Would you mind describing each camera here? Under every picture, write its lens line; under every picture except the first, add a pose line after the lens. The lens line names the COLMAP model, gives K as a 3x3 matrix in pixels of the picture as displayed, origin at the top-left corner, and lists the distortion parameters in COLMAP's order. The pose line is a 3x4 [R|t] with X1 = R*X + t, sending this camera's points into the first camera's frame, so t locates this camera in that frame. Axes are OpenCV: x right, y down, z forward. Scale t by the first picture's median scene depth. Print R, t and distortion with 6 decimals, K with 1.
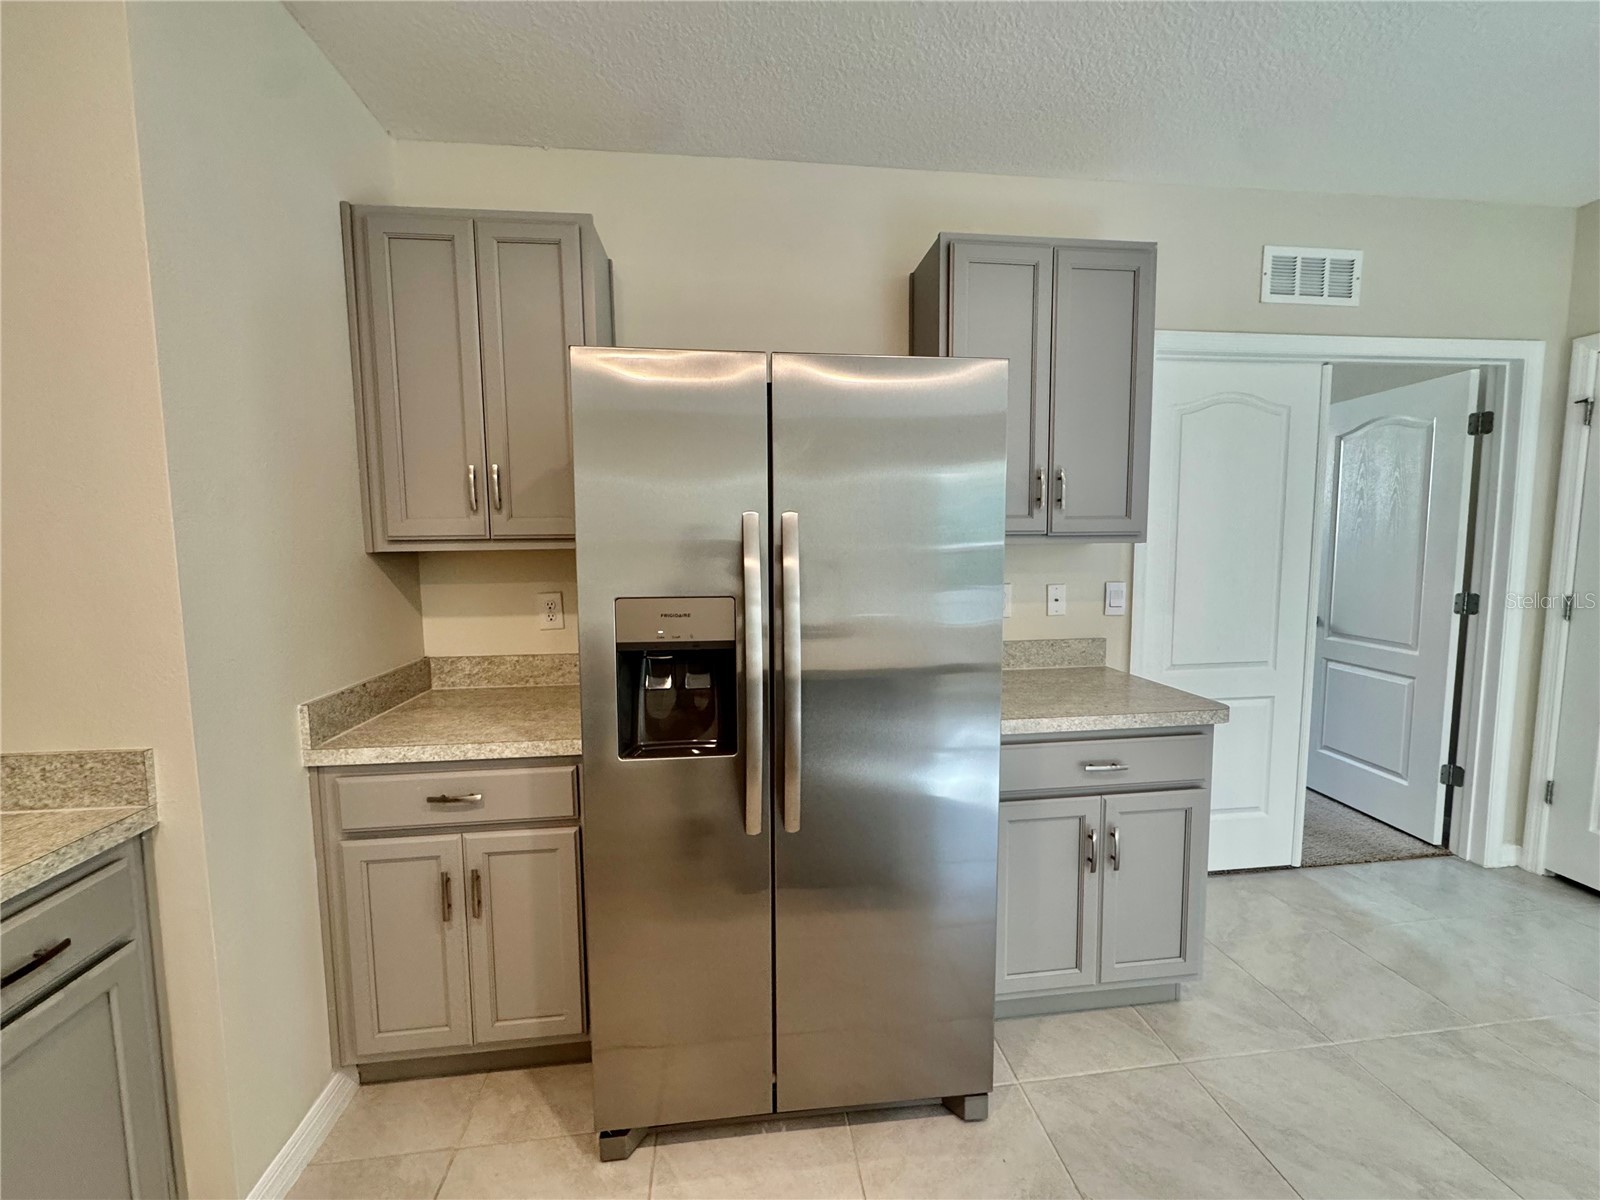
lens RADIAL K [[639.3, 0, 806.8], [0, 639.3, 597.1], [0, 0, 1]] dist [0.004476, -0.000661]
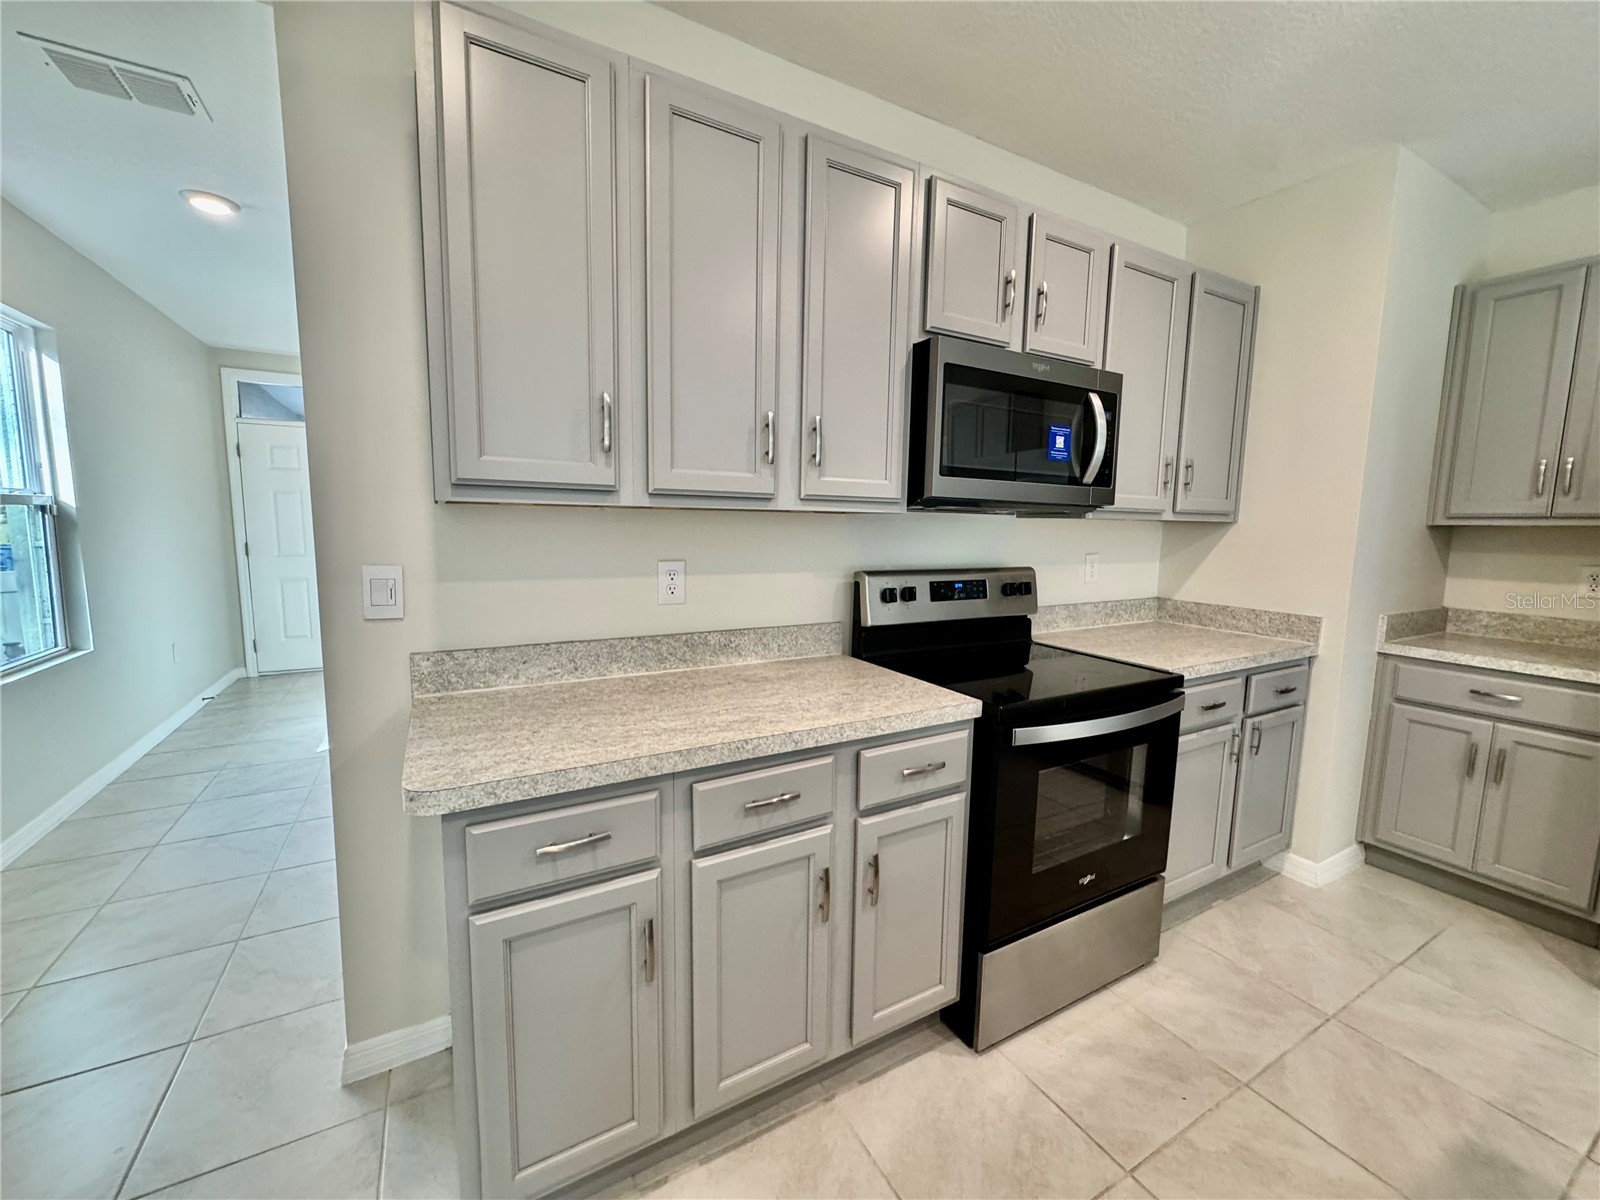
lens RADIAL K [[639.3, 0, 799.9], [0, 639.3, 597.5], [0, 0, 1]] dist [0.004476, -0.000661]
pose [[0.367184, 0.123776, -0.921876, 0.164467], [-0.098117, 0.990731, 0.093941, 0.100504], [0.924959, 0.055958, 0.375925, -0.902012]]
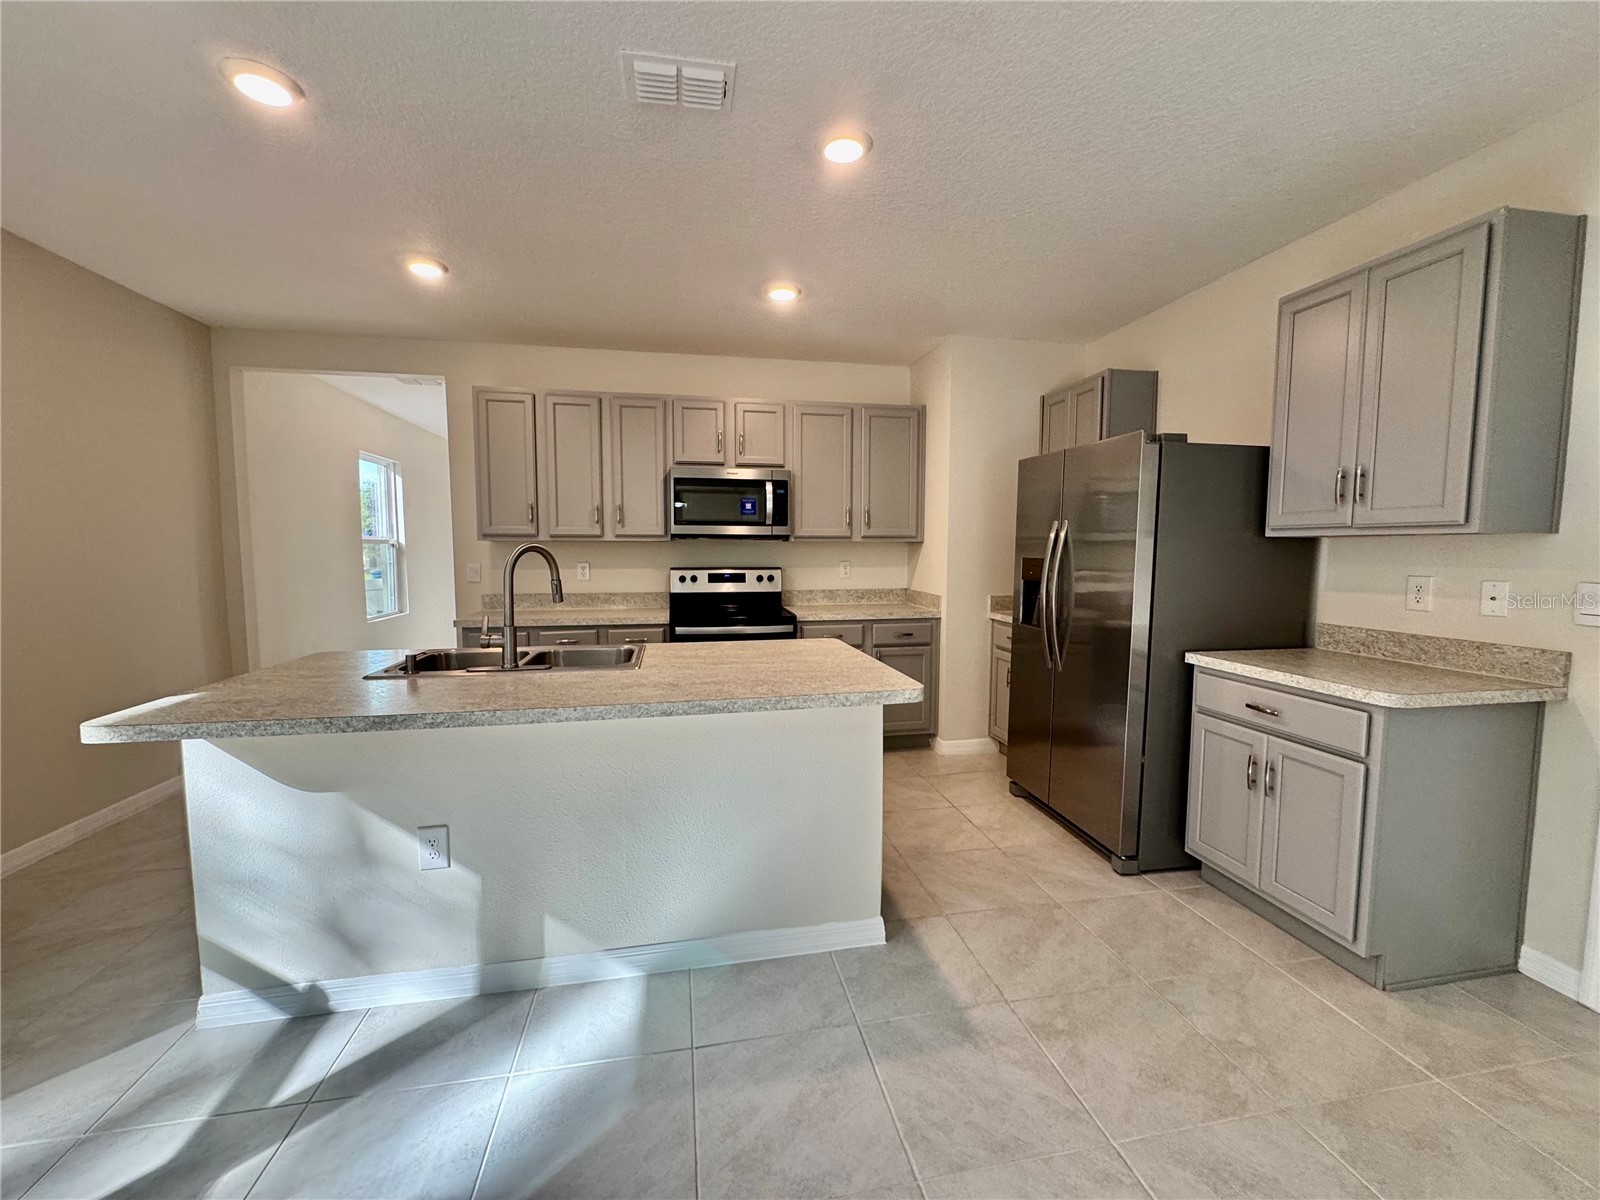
lens RADIAL K [[639.3, 0, 783.3], [0, 639.3, 597.7], [0, 0, 1]] dist [0.004476, -0.000661]
pose [[0.045267, 0.090154, -0.994899, 1.680312], [-0.084021, 0.992734, 0.086135, 0.013087], [0.995435, 0.079693, 0.052513, -0.032249]]
